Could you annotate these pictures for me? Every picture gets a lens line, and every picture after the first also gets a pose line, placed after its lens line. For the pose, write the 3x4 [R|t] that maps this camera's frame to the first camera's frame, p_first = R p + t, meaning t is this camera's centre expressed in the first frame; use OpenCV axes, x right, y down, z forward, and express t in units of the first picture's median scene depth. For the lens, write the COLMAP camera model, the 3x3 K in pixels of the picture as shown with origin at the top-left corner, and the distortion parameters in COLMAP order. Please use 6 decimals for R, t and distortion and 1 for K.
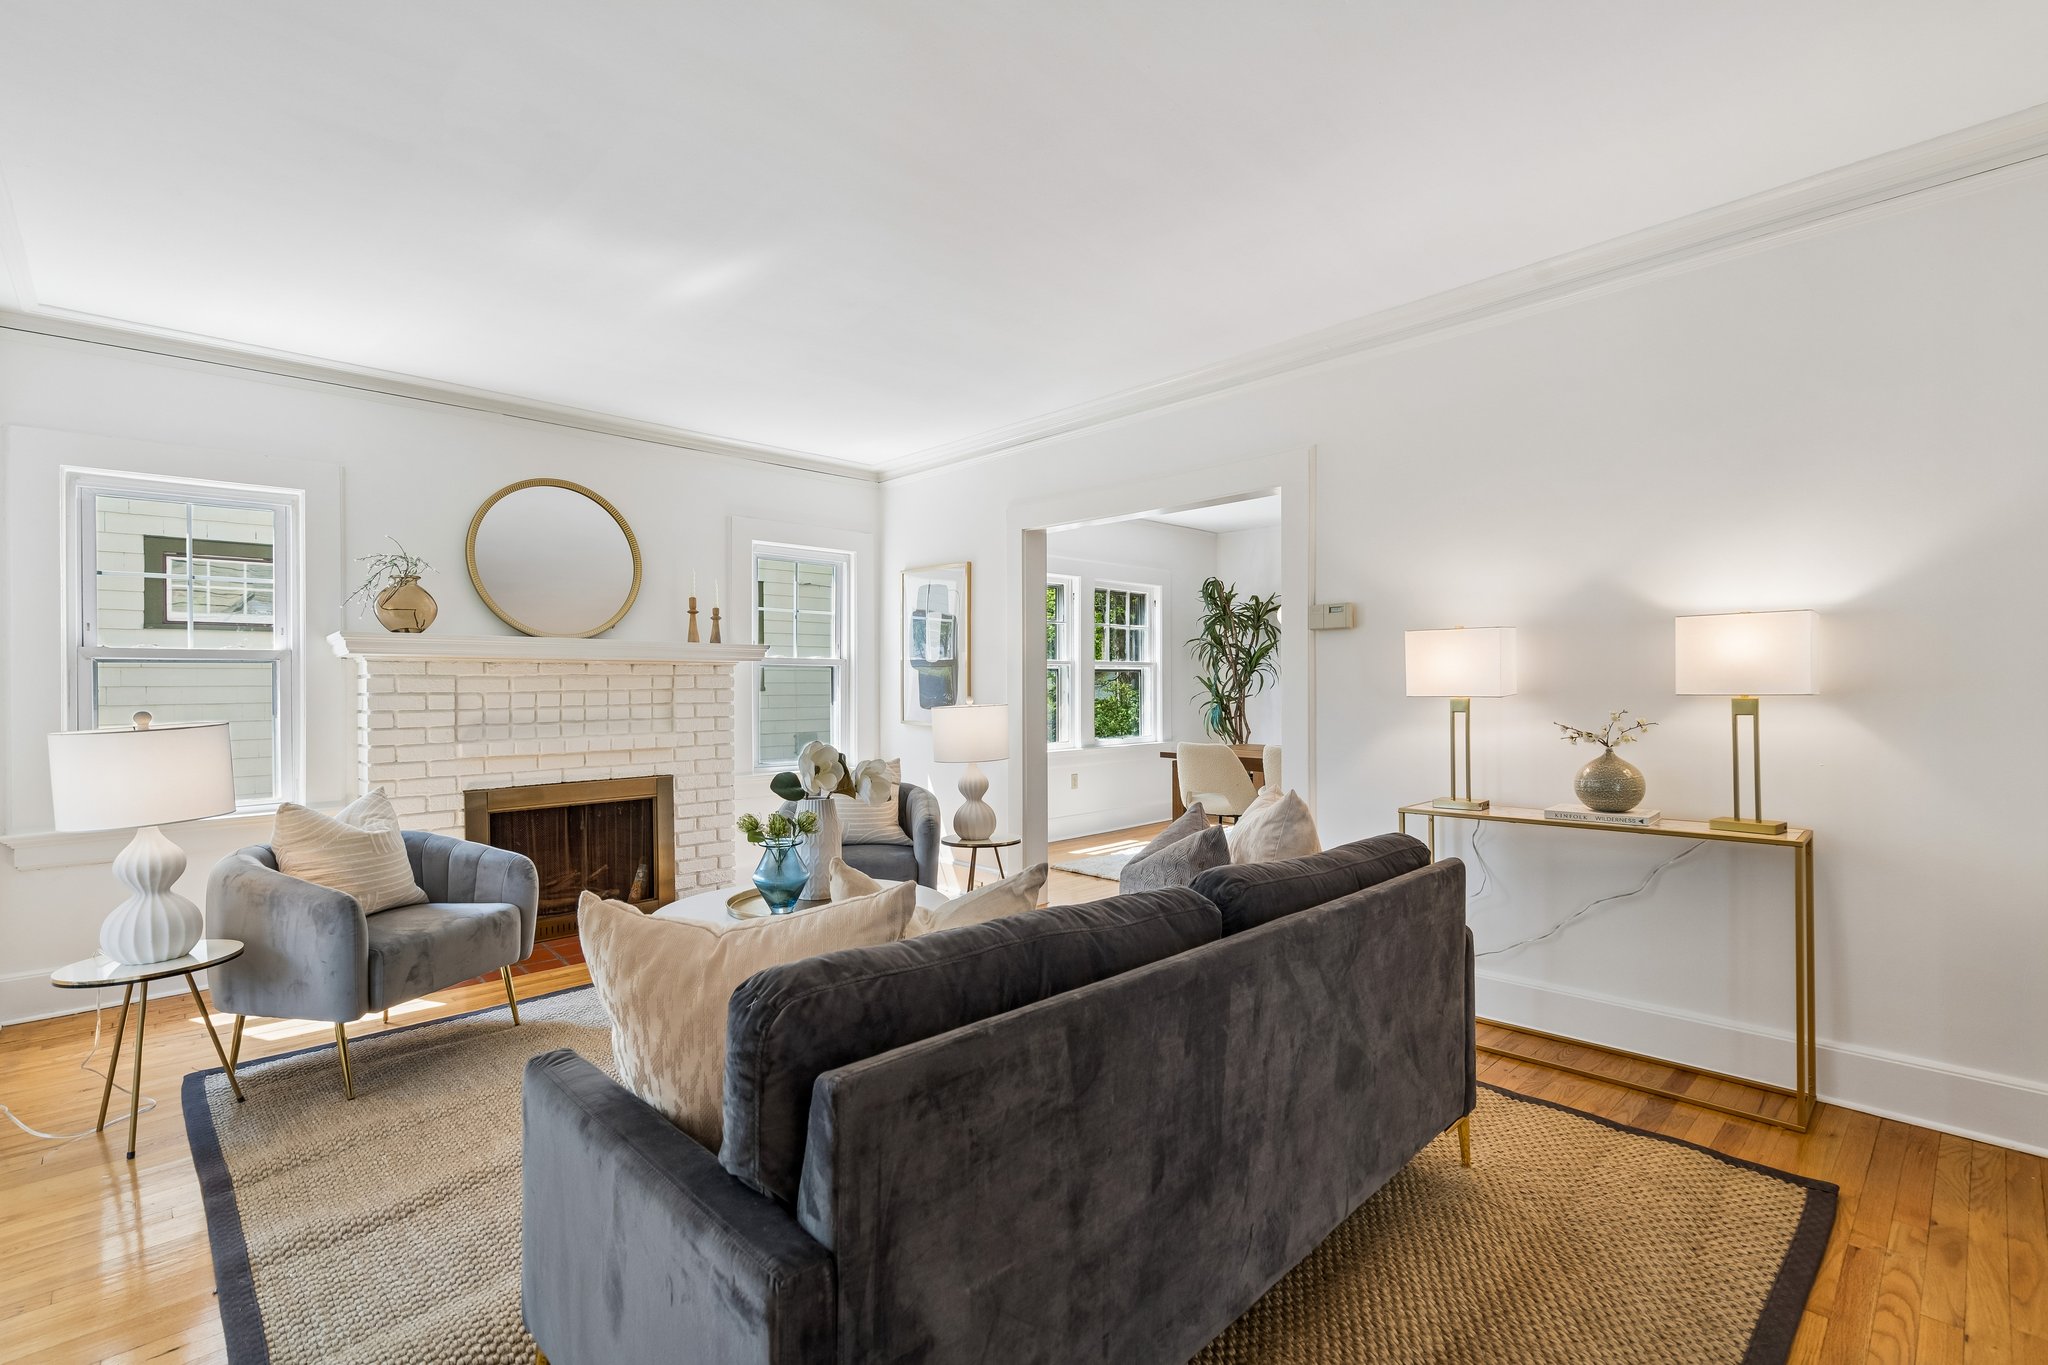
lens RADIAL K [[939.9, 0, 1024.6], [0, 939.9, 686.0], [0, 0, 1]] dist [-0.002837, 0.001961]
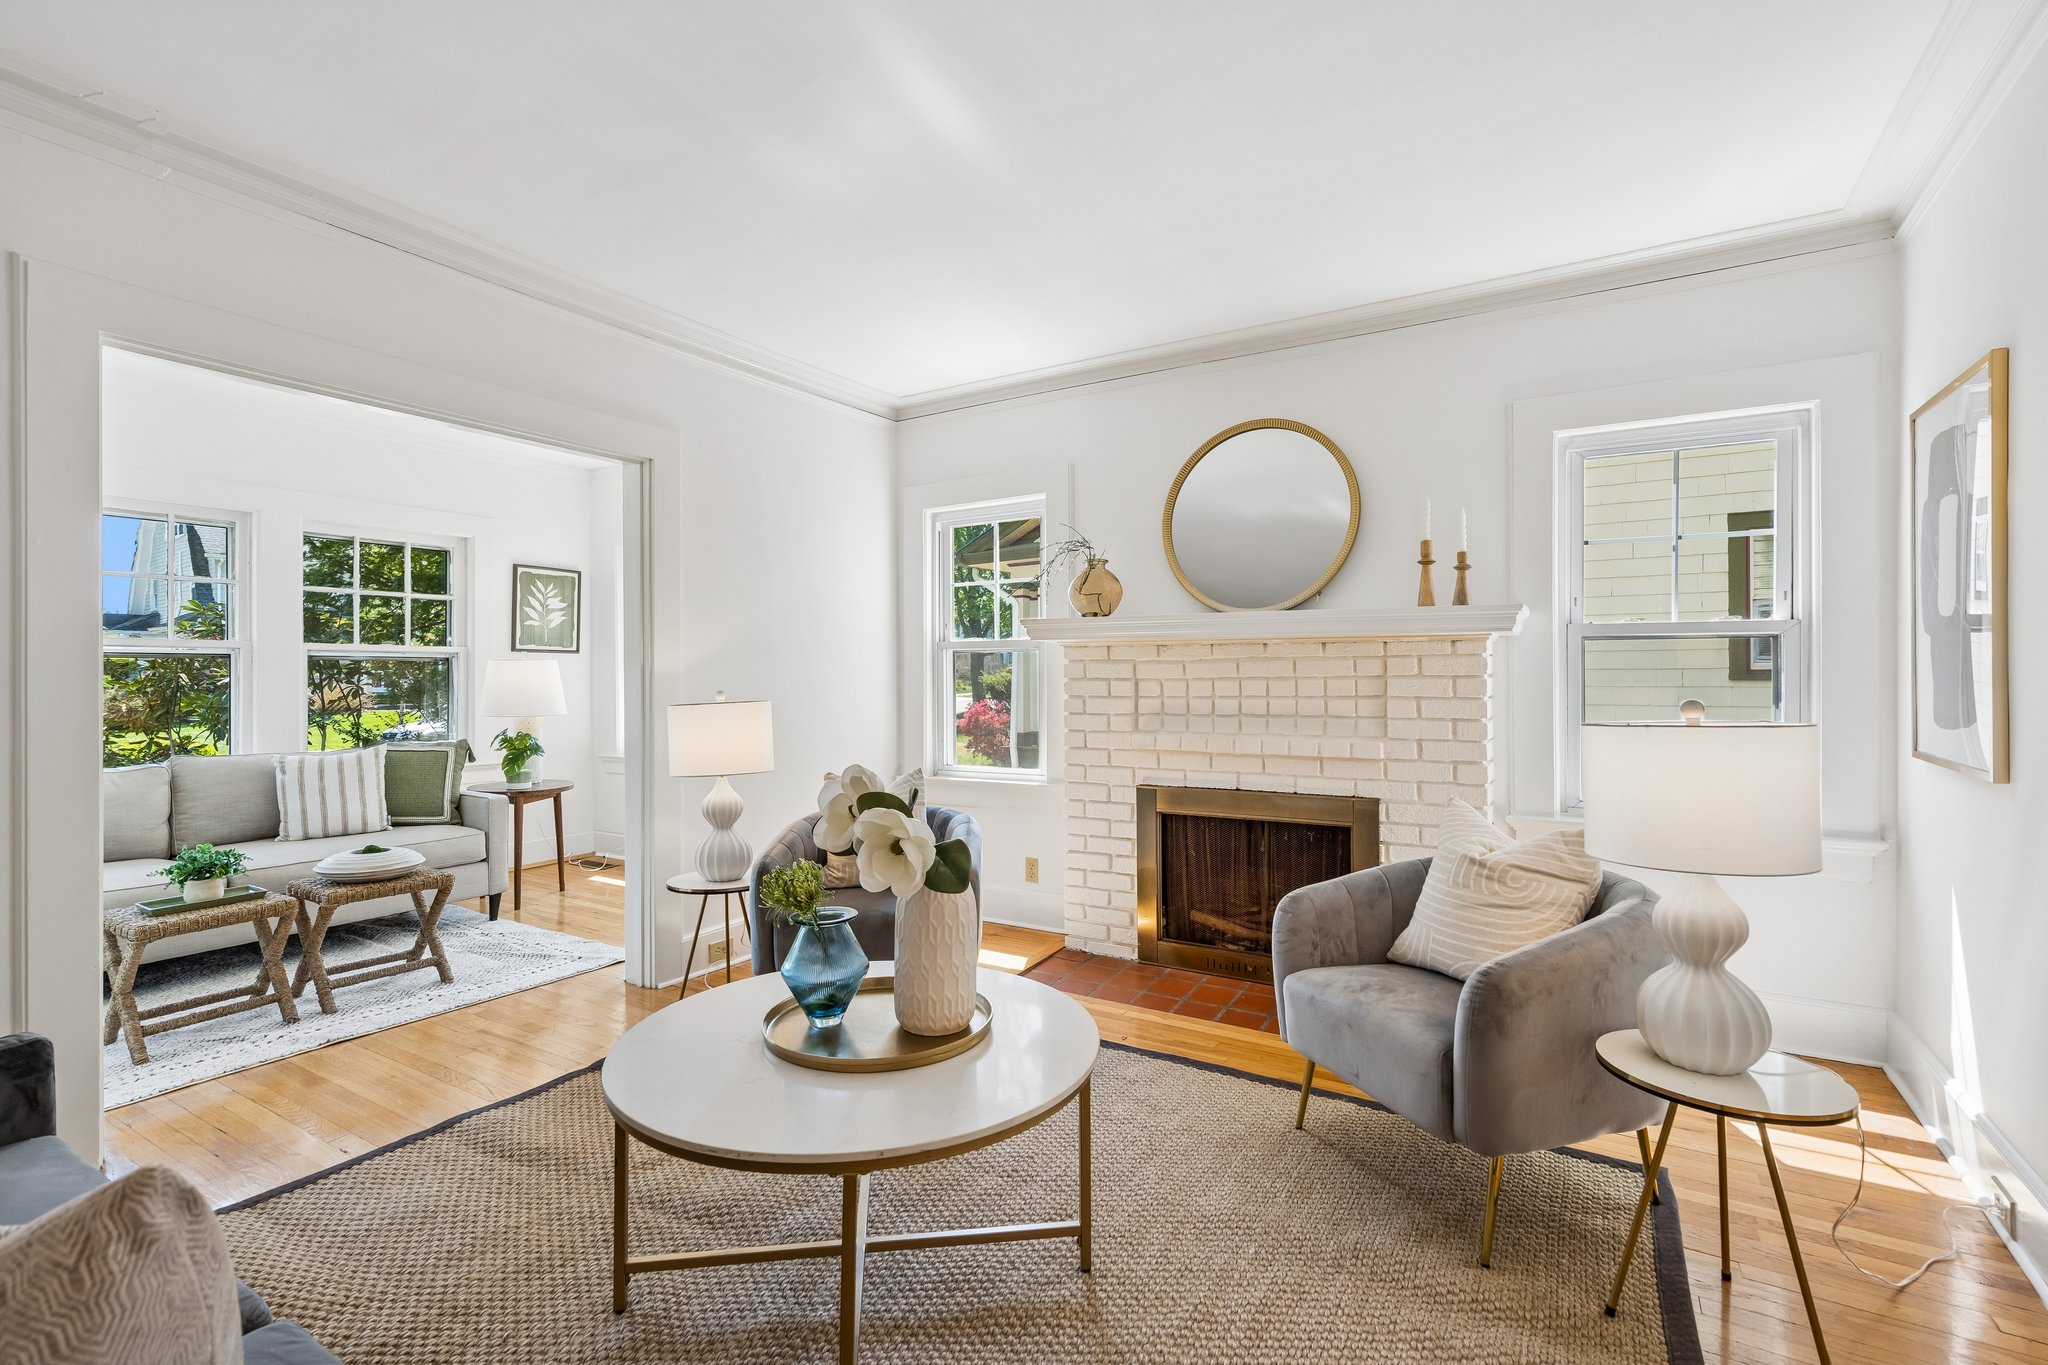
lens RADIAL K [[939.9, 0, 1020.2], [0, 939.9, 677.1], [0, 0, 1]] dist [-0.002837, 0.001961]
pose [[0.248346, 0.010069, -0.968619, 0.252058], [0.001683, 0.999940, 0.010826, -0.004345], [0.968670, -0.004319, 0.248314, 0.607623]]
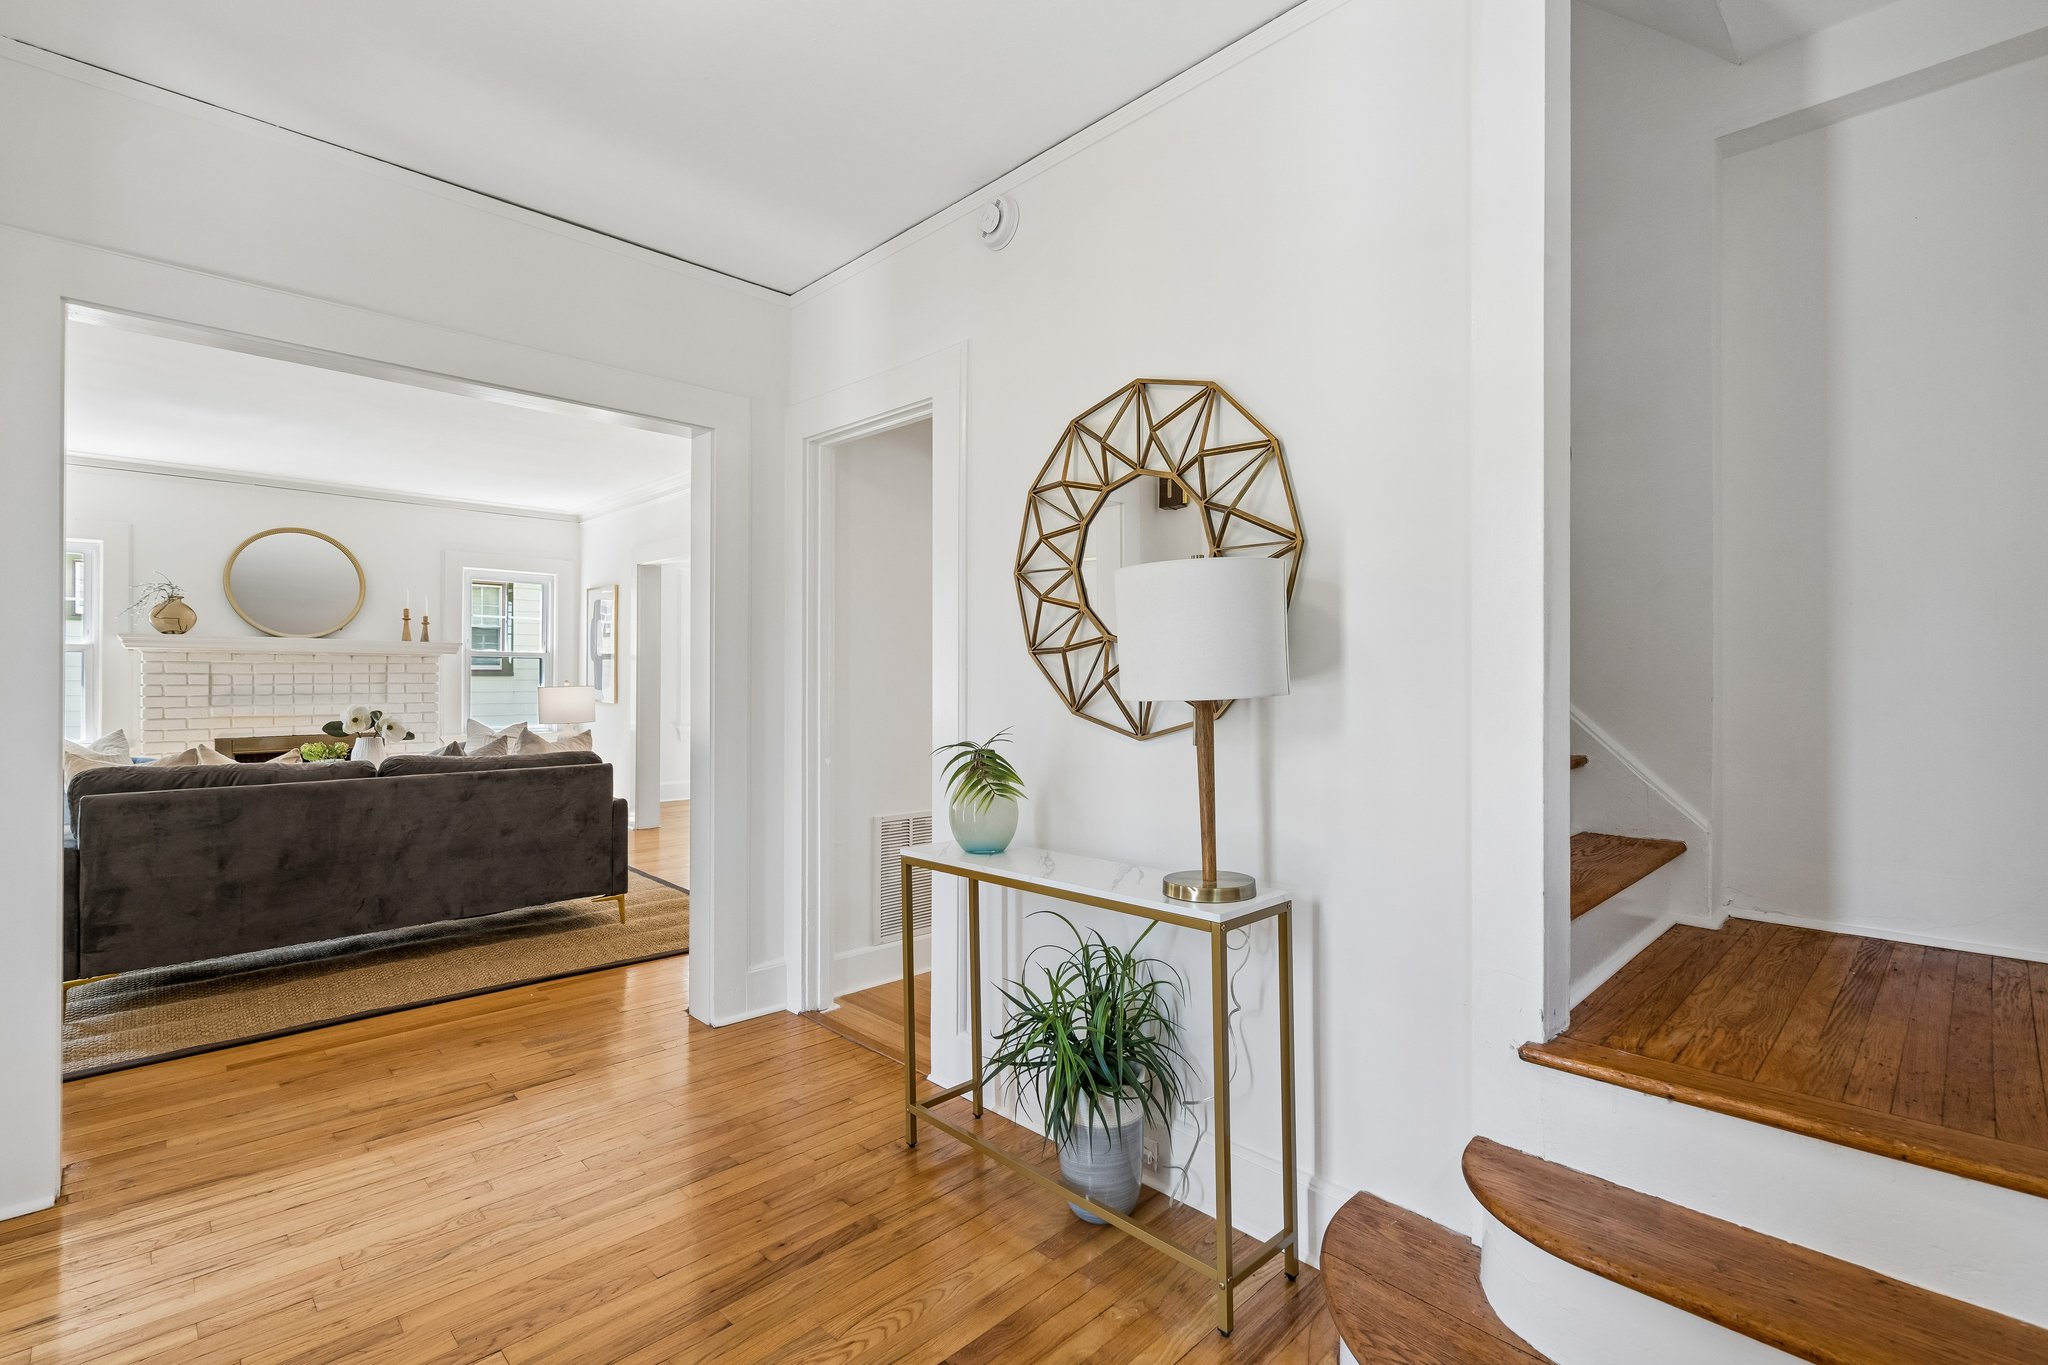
lens RADIAL K [[939.9, 0, 1031.9], [0, 939.9, 670.8], [0, 0, 1]] dist [-0.002837, 0.001961]
pose [[0.999901, 0.012295, 0.006861, 0.648269], [-0.012262, 0.999913, -0.004930, -0.005421], [-0.006921, 0.004845, 0.999964, -0.475941]]
